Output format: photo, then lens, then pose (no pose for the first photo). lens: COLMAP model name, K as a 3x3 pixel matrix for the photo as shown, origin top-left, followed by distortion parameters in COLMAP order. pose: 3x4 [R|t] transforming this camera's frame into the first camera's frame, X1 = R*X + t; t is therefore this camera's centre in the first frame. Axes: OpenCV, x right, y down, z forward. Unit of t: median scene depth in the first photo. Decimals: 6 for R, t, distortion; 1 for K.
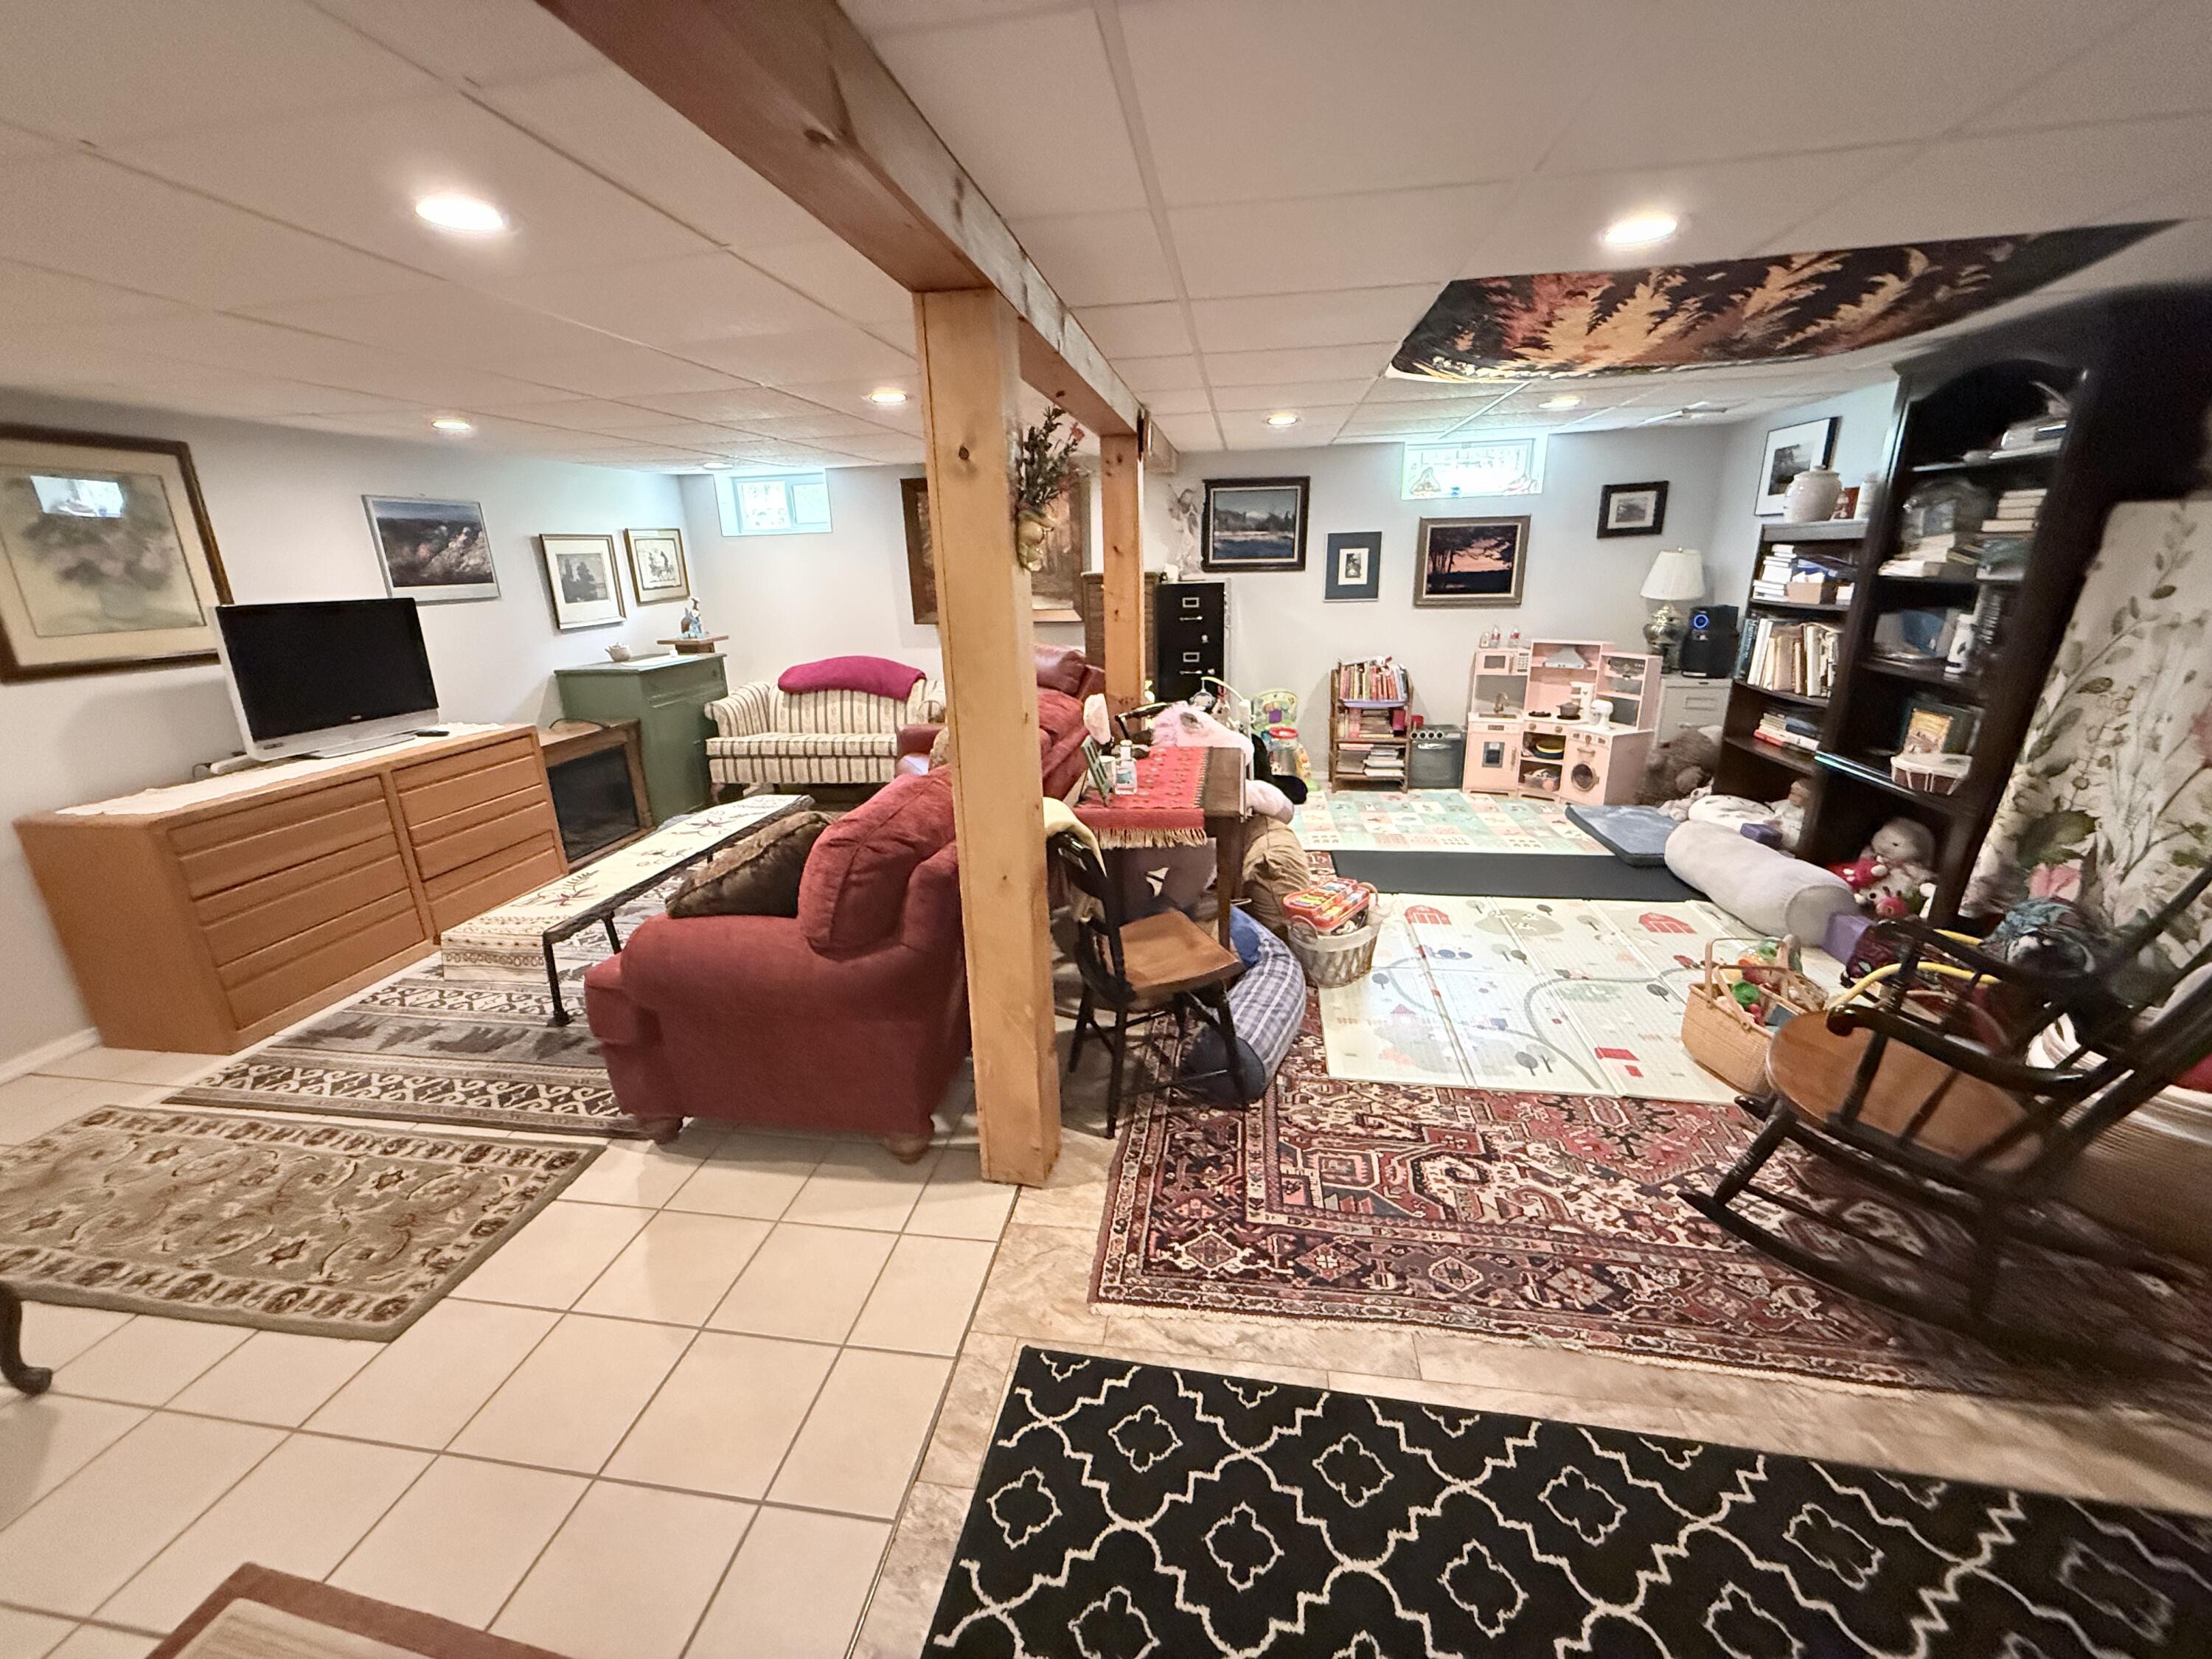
lens RADIAL K [[884.8, 0, 1098.9], [0, 884.8, 821.7], [0, 0, 1]] dist [-0.000701, 0.001812]
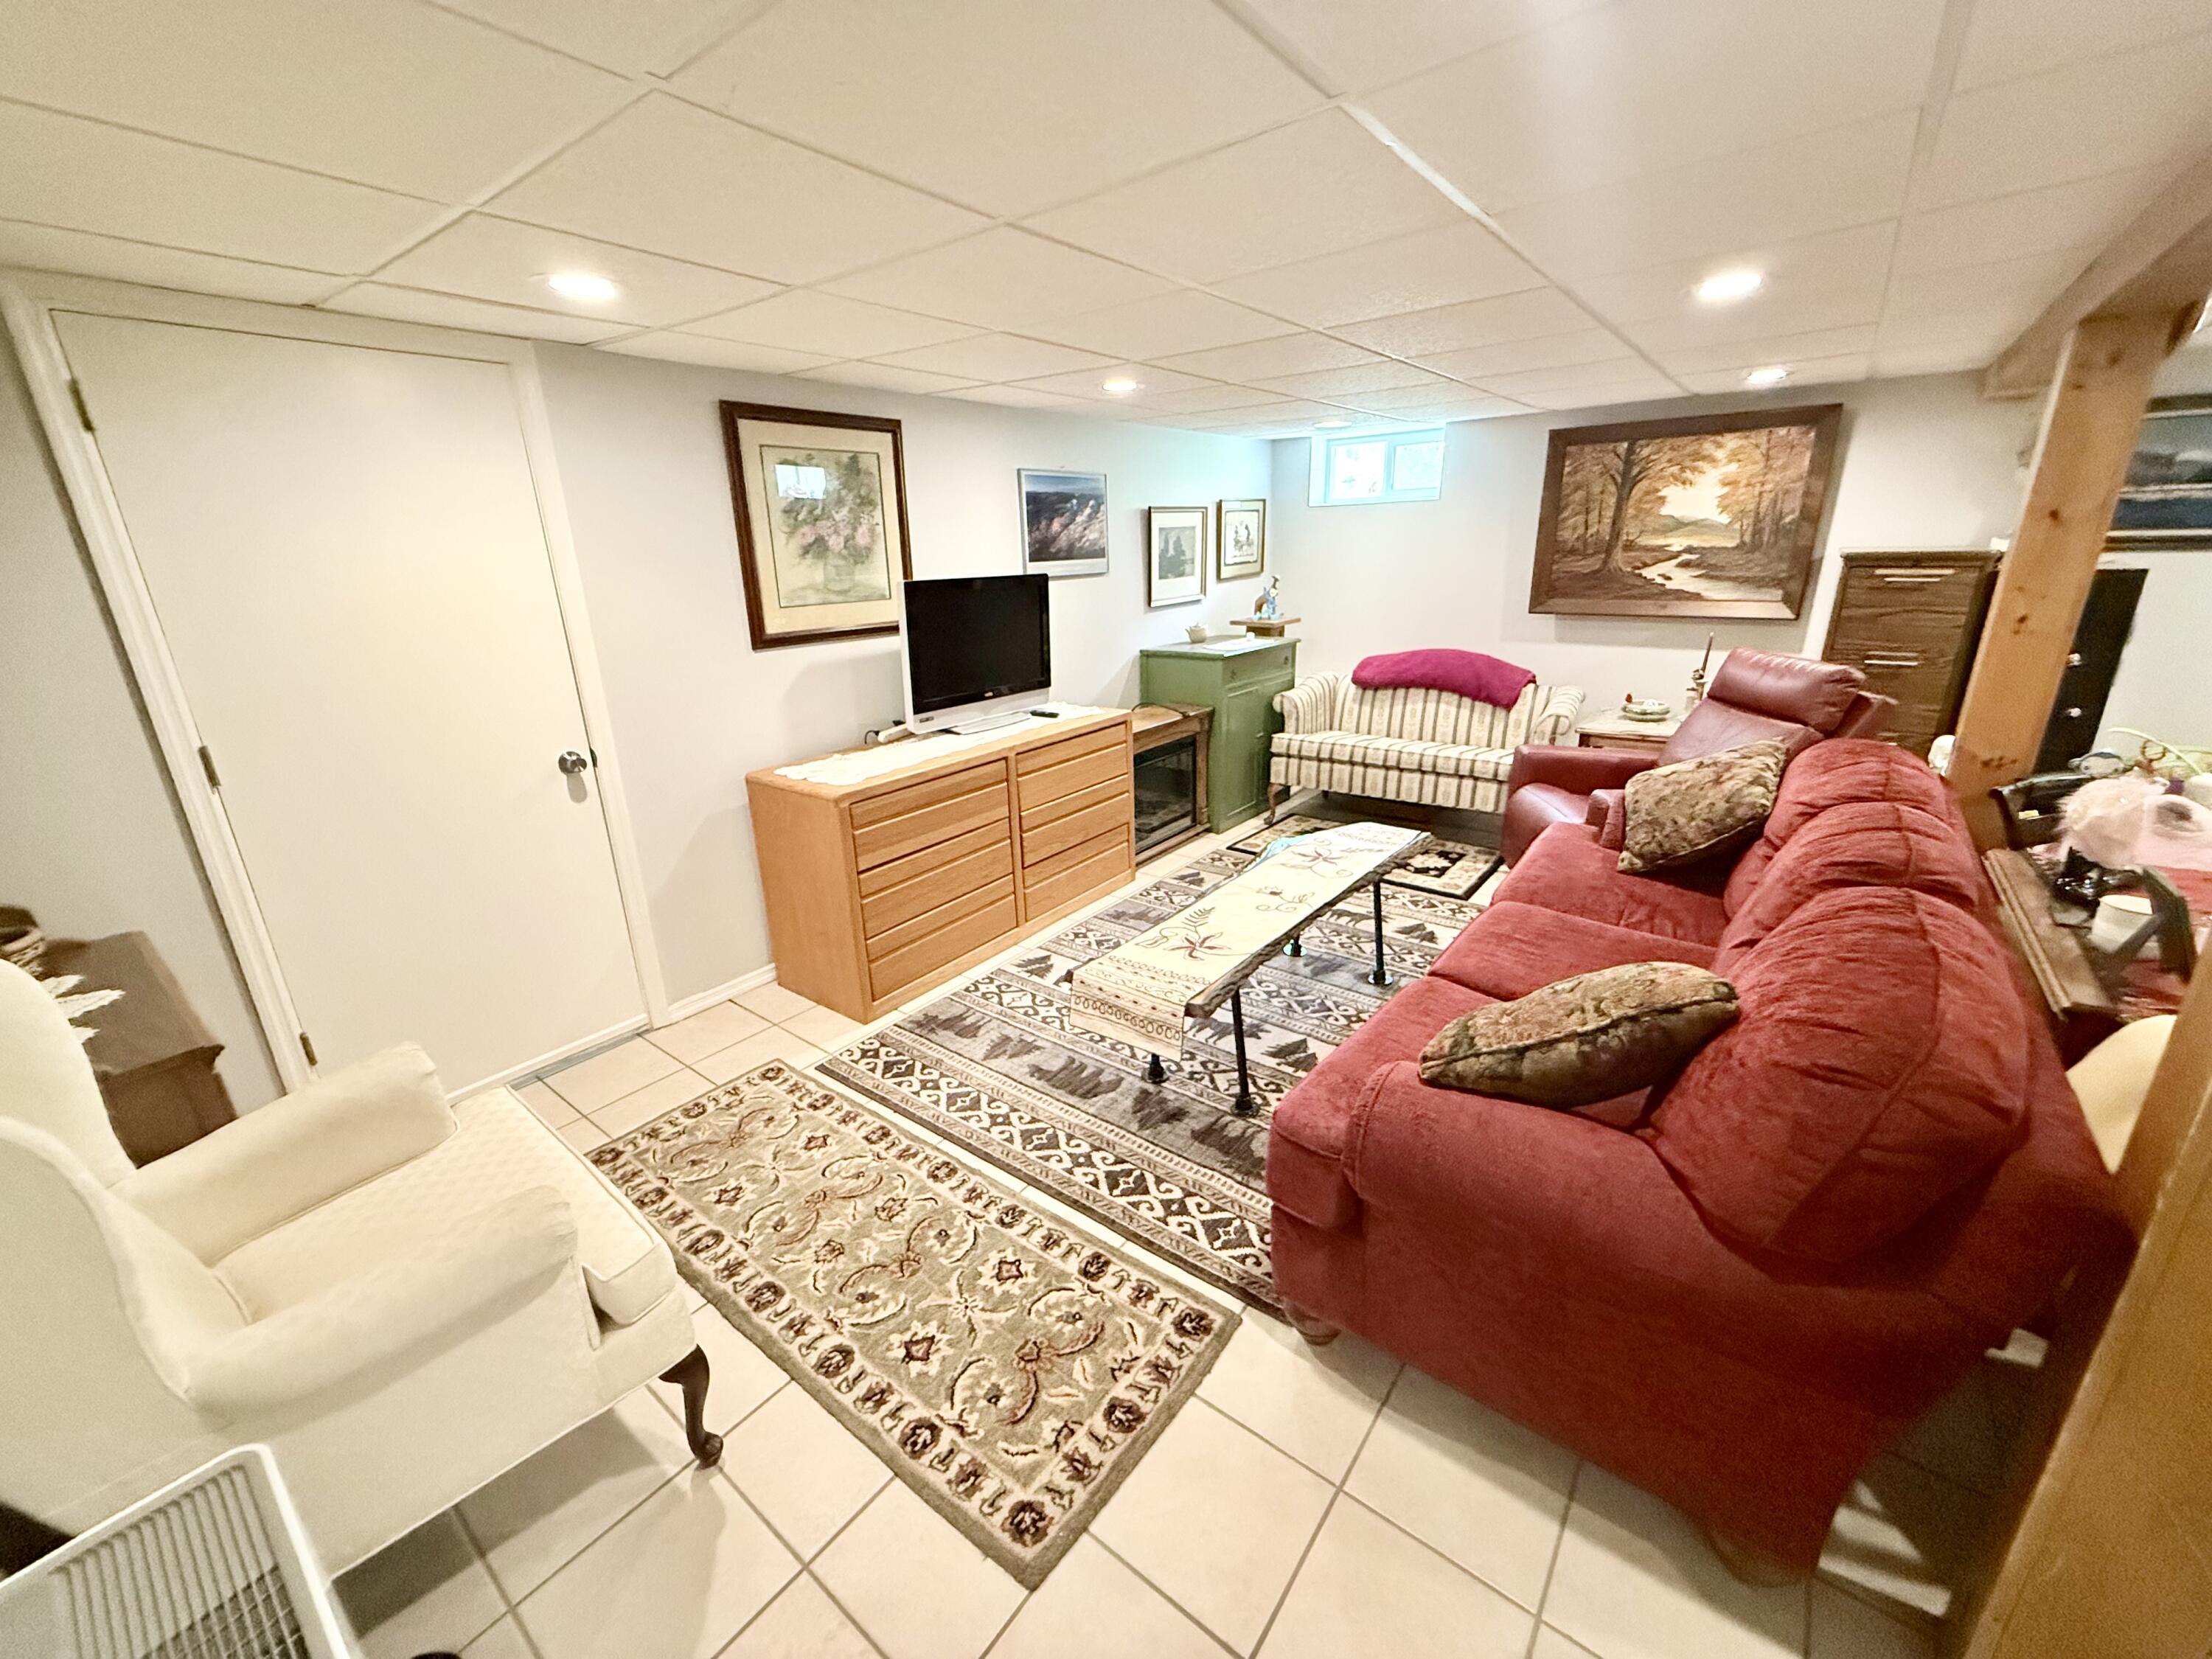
lens RADIAL K [[884.8, 0, 1100.4], [0, 884.8, 819.2], [0, 0, 1]] dist [-0.000701, 0.001812]
pose [[0.875483, 0.147718, -0.460118, -0.229495], [-0.135680, 0.988974, 0.059341, -0.049988], [0.463810, 0.010477, 0.885873, 0.163947]]
